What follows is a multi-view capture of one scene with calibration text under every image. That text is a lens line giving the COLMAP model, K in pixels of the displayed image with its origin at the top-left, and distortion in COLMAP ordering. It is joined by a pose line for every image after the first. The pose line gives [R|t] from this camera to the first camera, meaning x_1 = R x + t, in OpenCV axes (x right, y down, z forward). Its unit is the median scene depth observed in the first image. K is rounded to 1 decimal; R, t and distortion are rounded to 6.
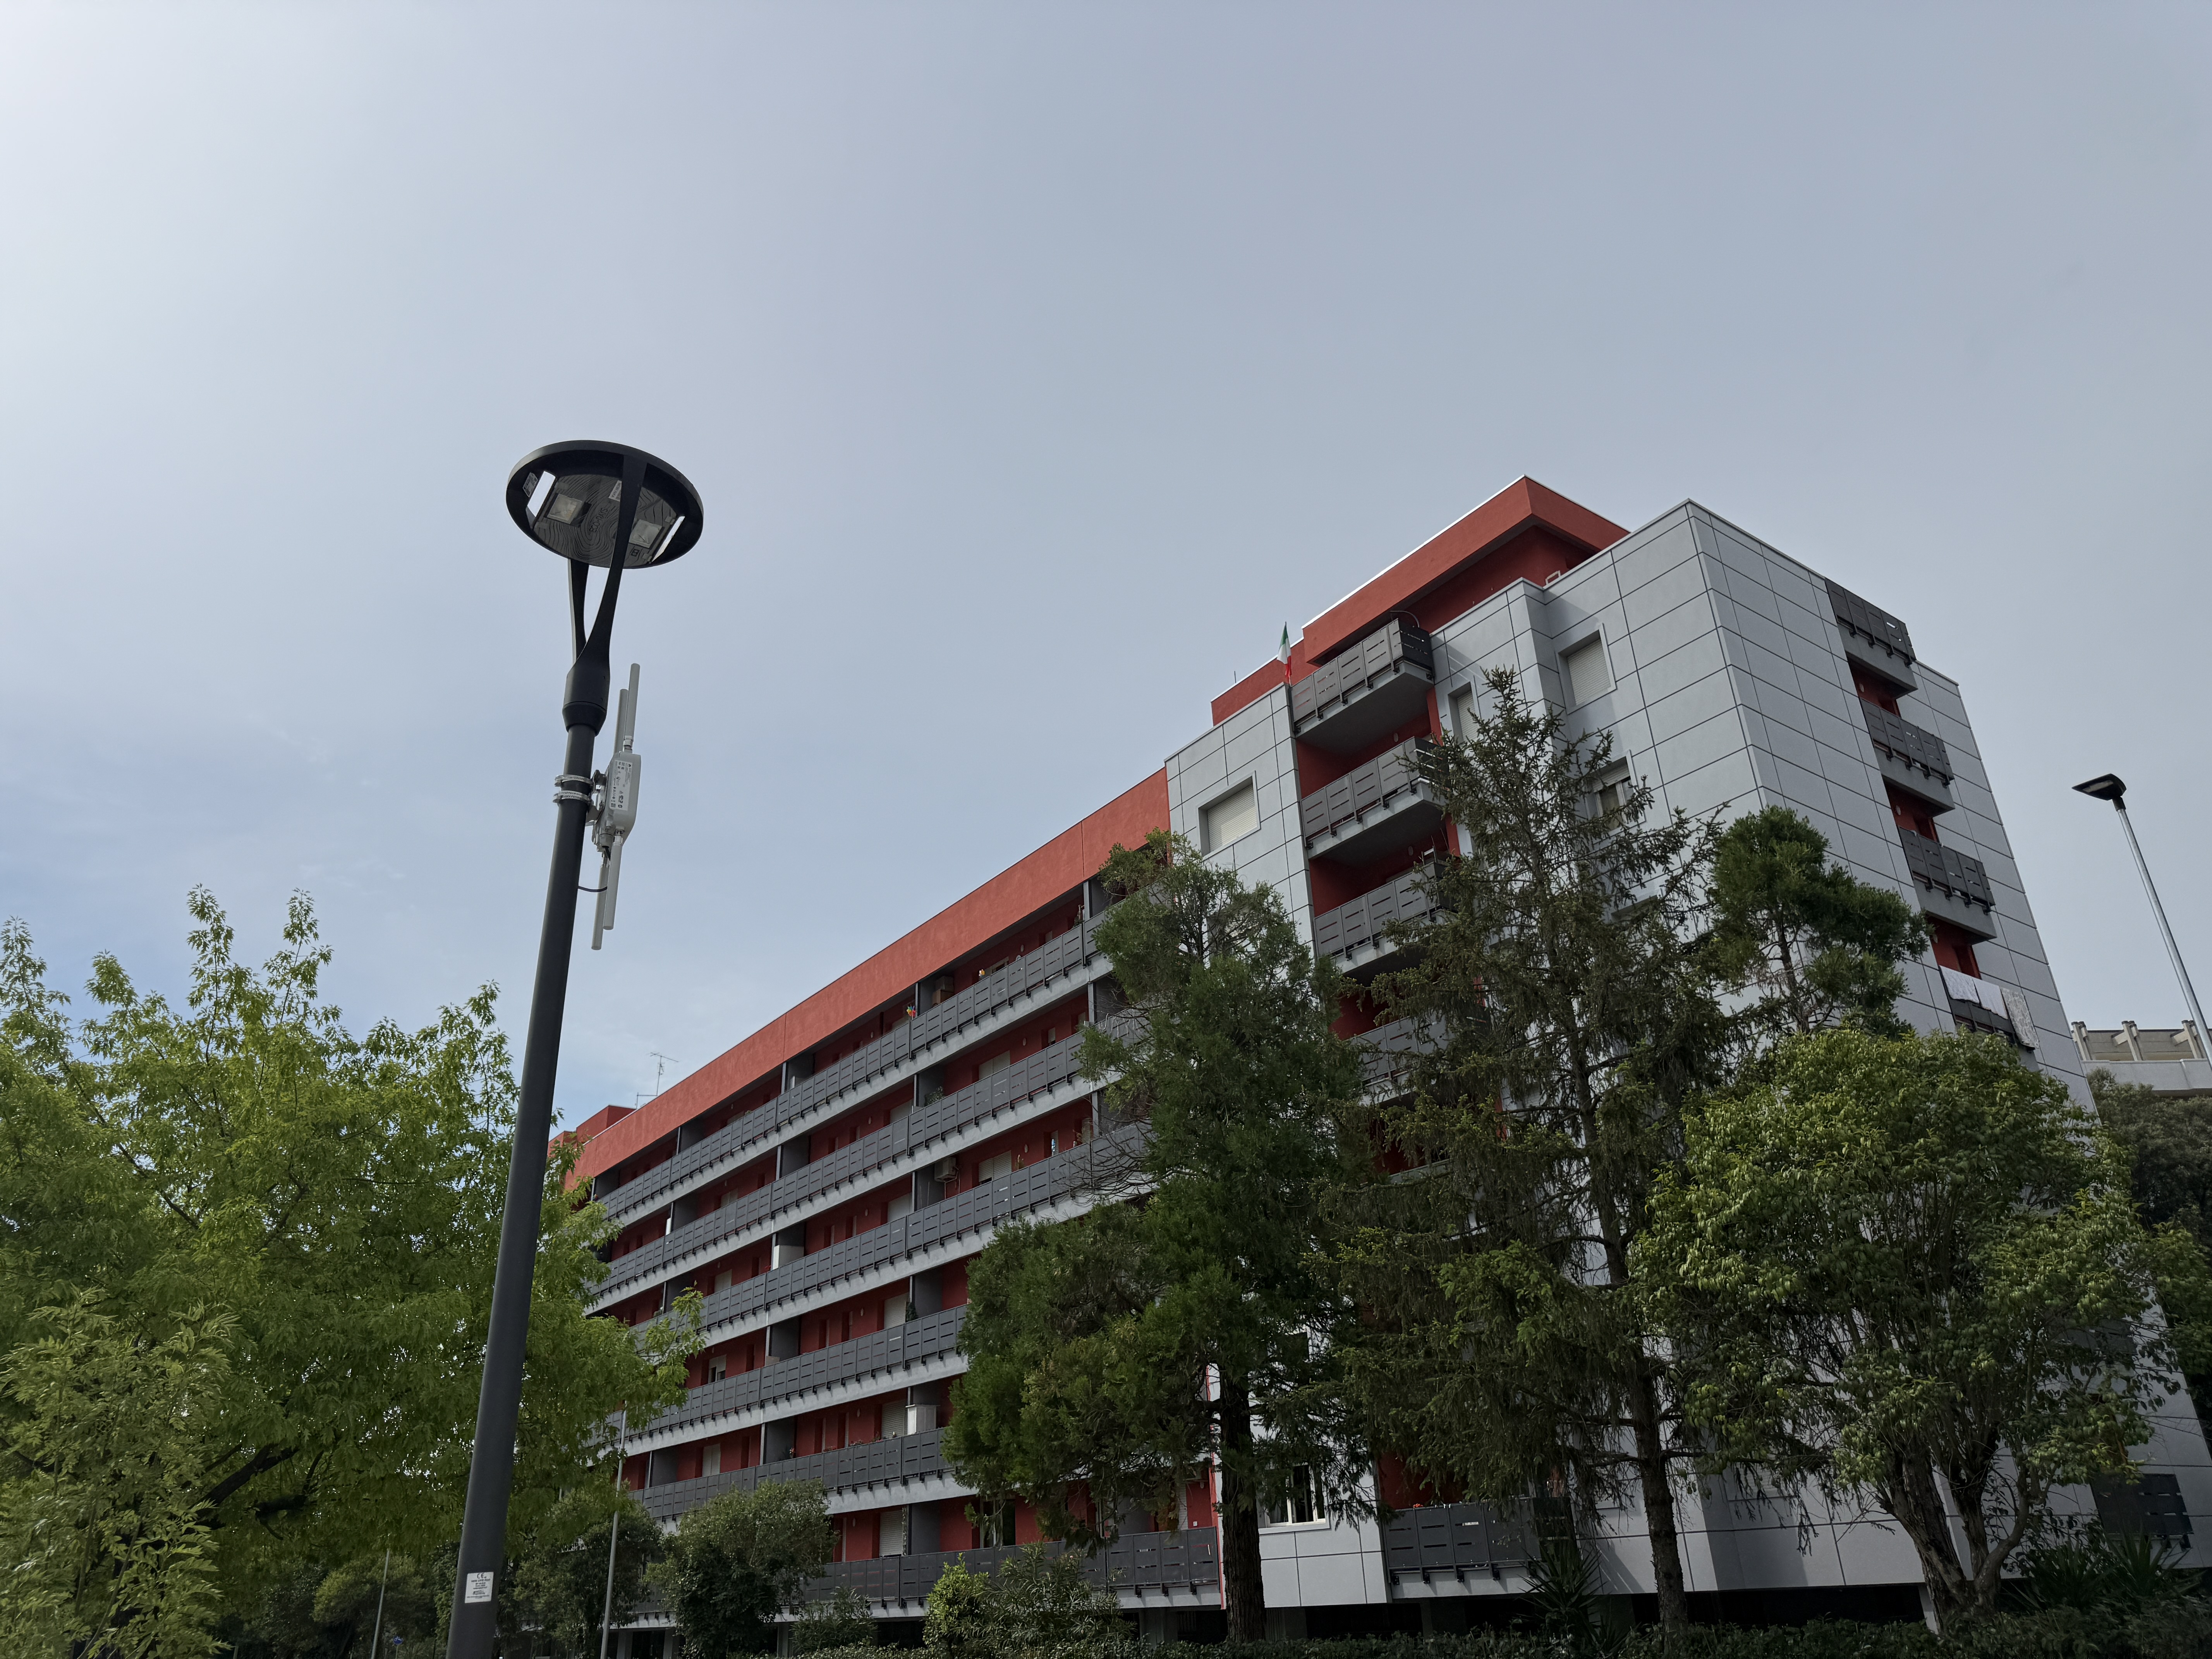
lens RADIAL K [[1570.4, 0, 1058.4], [0, 1570.4, 816.7], [0, 0, 1]] dist [0.010277, -0.006669]
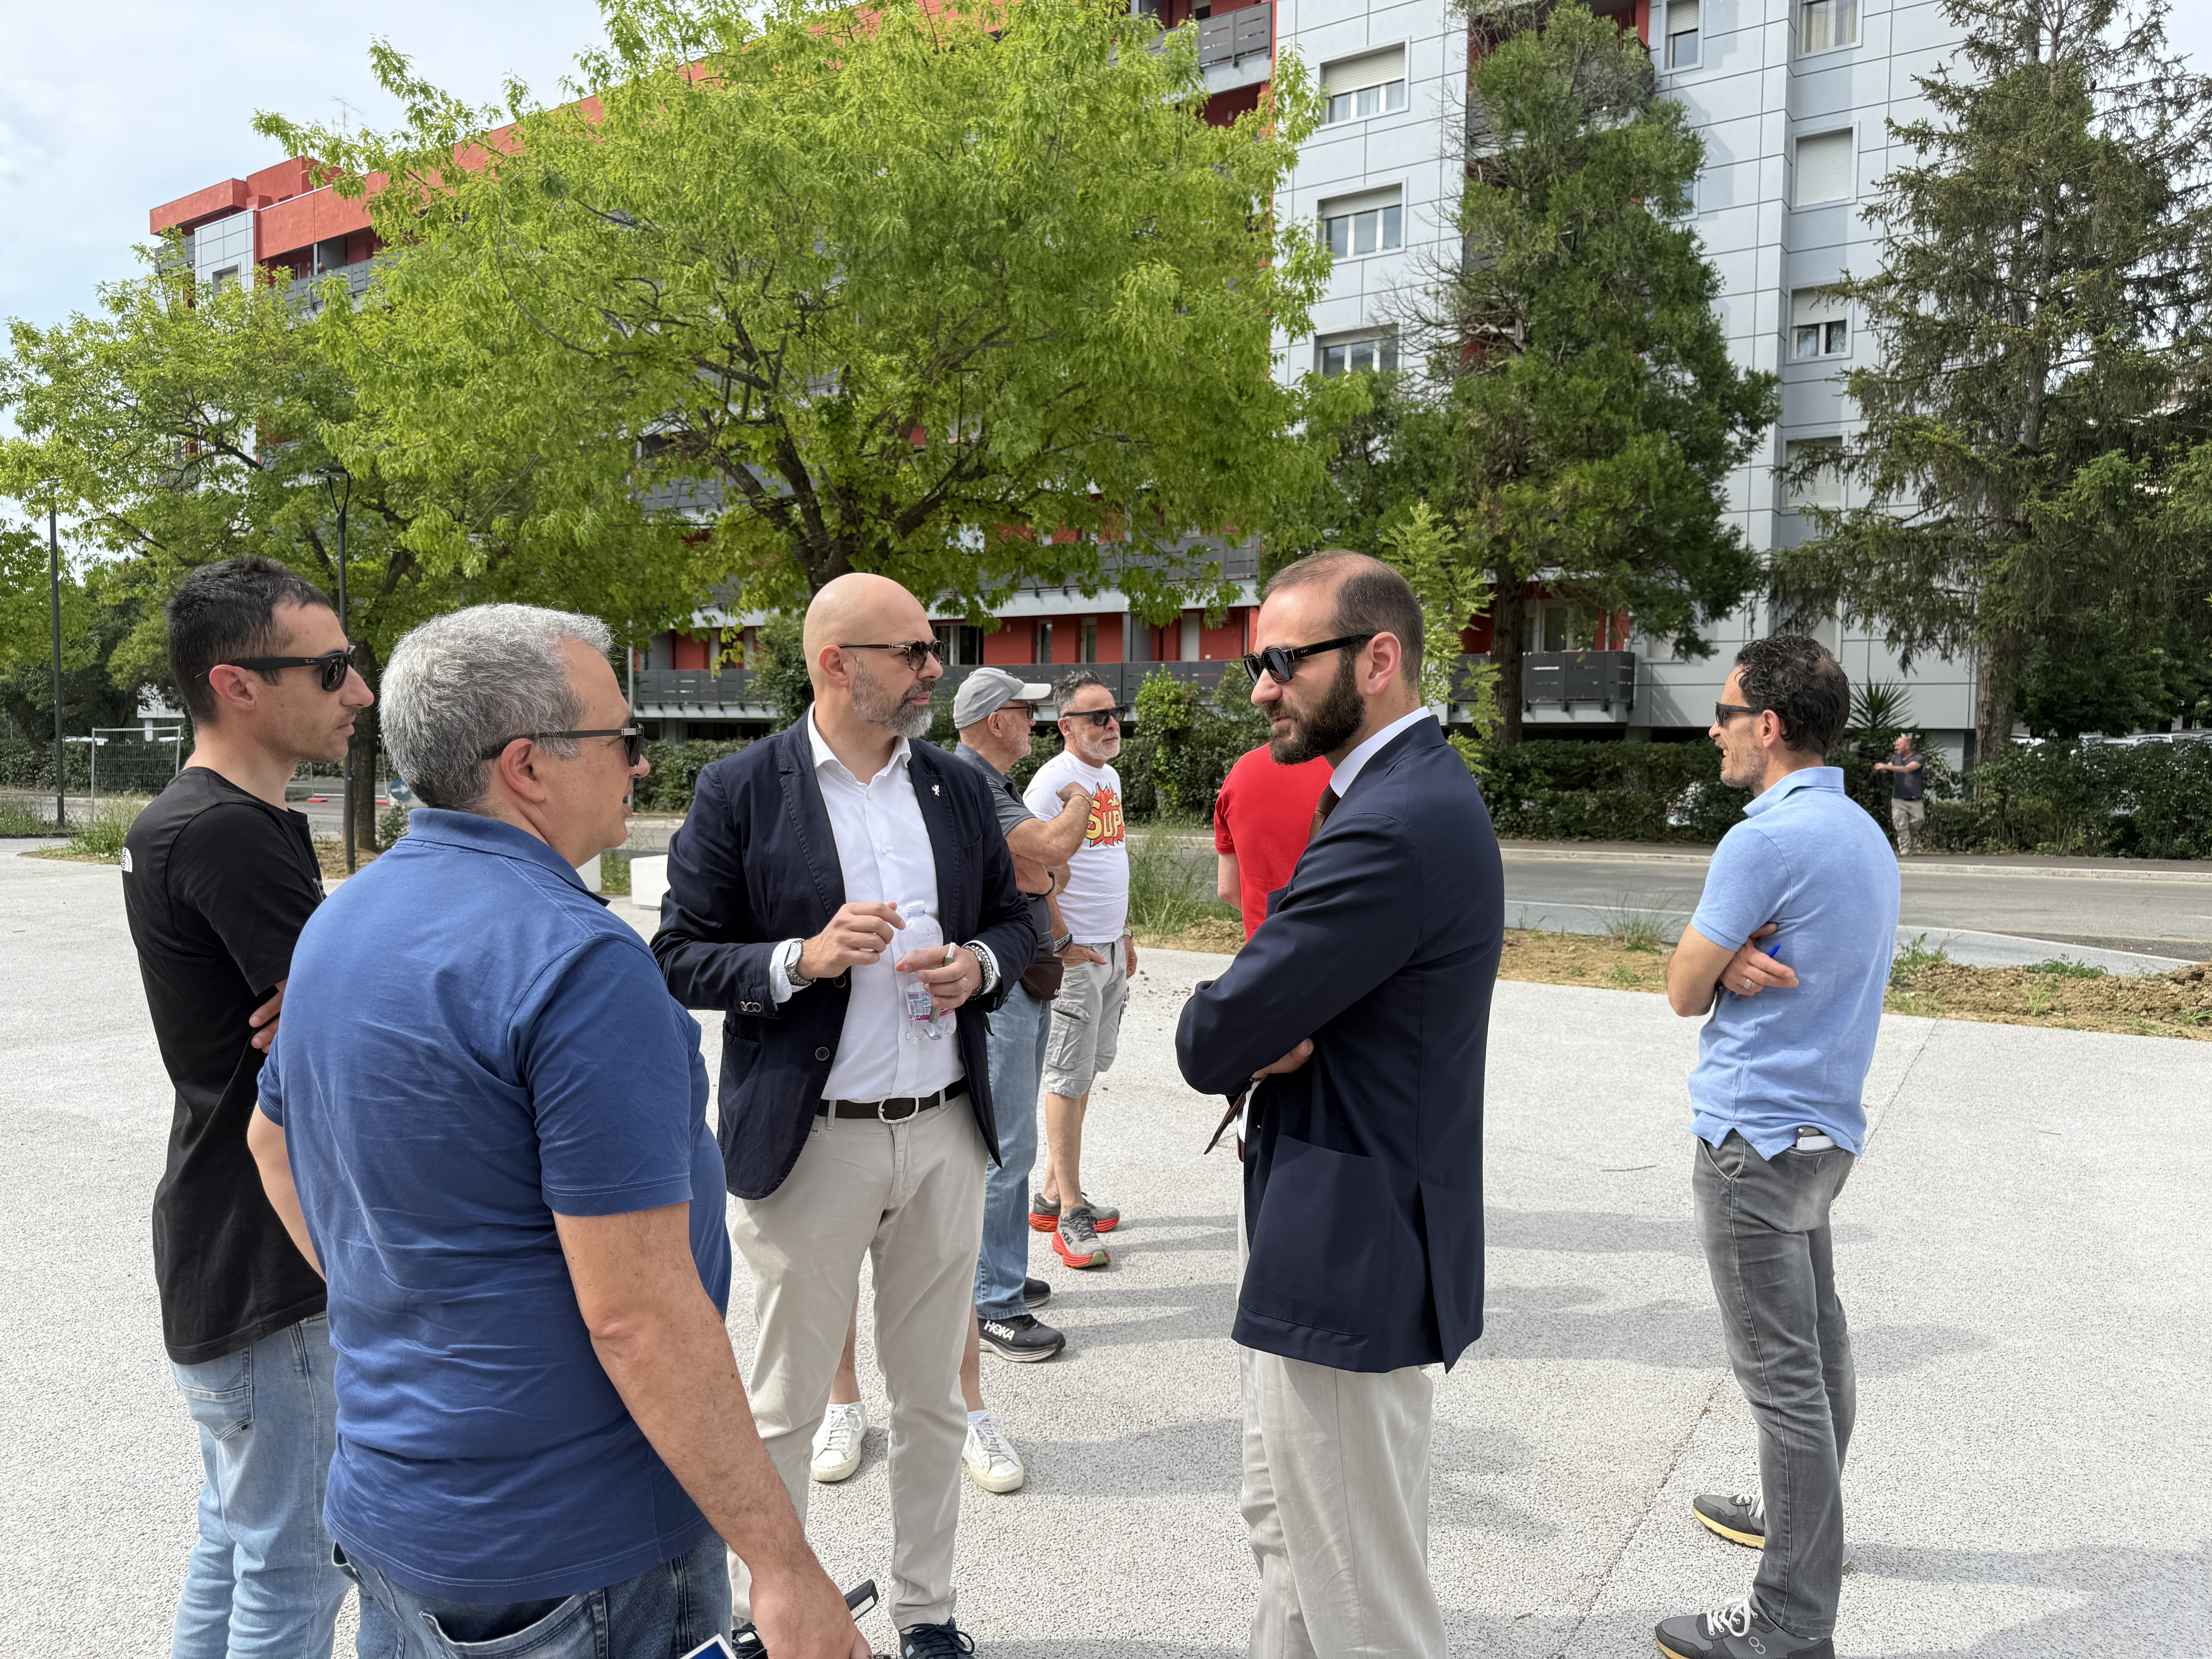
lens RADIAL K [[1570.4, 0, 1112.6], [0, 1570.4, 831.1], [0, 0, 1]] dist [0.010277, -0.006669]
pose [[0.939301, 0.026595, 0.342061, -0.336950], [-0.193103, 0.865065, 0.463005, 0.055547], [-0.283591, -0.500954, 0.817692, 0.052436]]
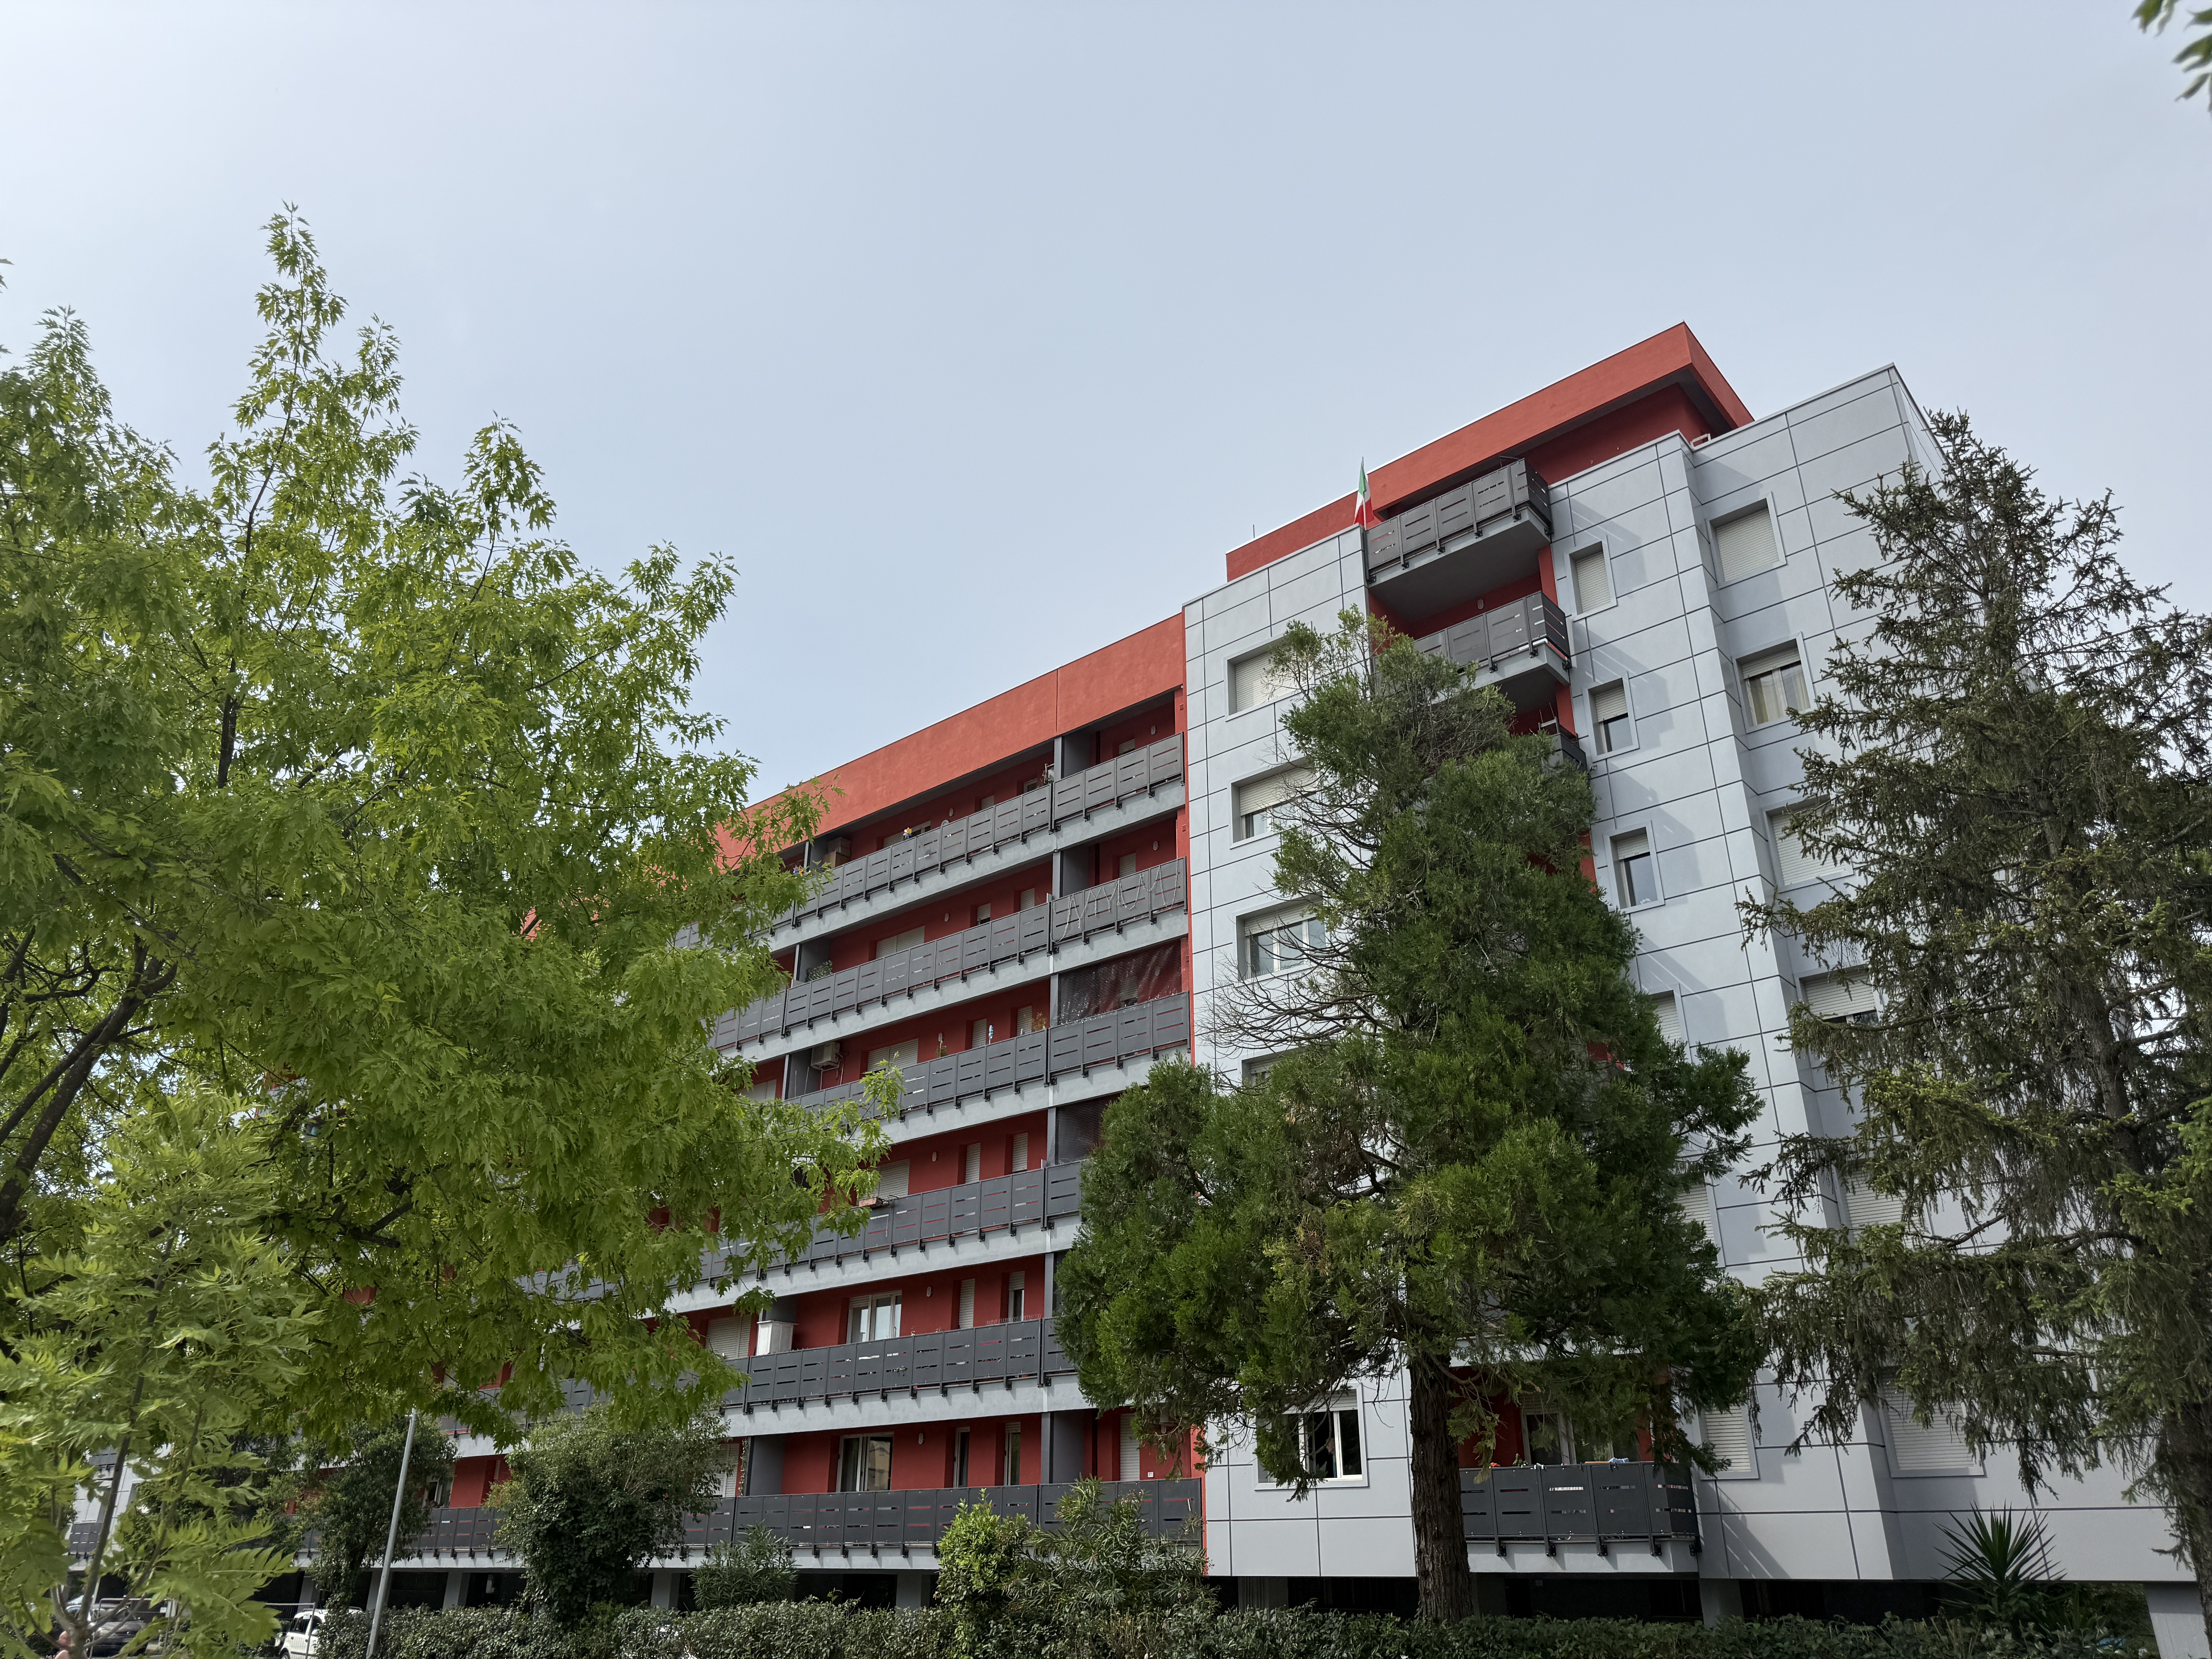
lens RADIAL K [[1570.4, 0, 1103.1], [0, 1570.4, 839.3], [0, 0, 1]] dist [0.010277, -0.006669]
pose [[0.970733, 0.136016, 0.197932, -0.147331], [-0.141694, 0.989801, 0.014740, 0.098026], [-0.193909, -0.042354, 0.980105, 0.181613]]
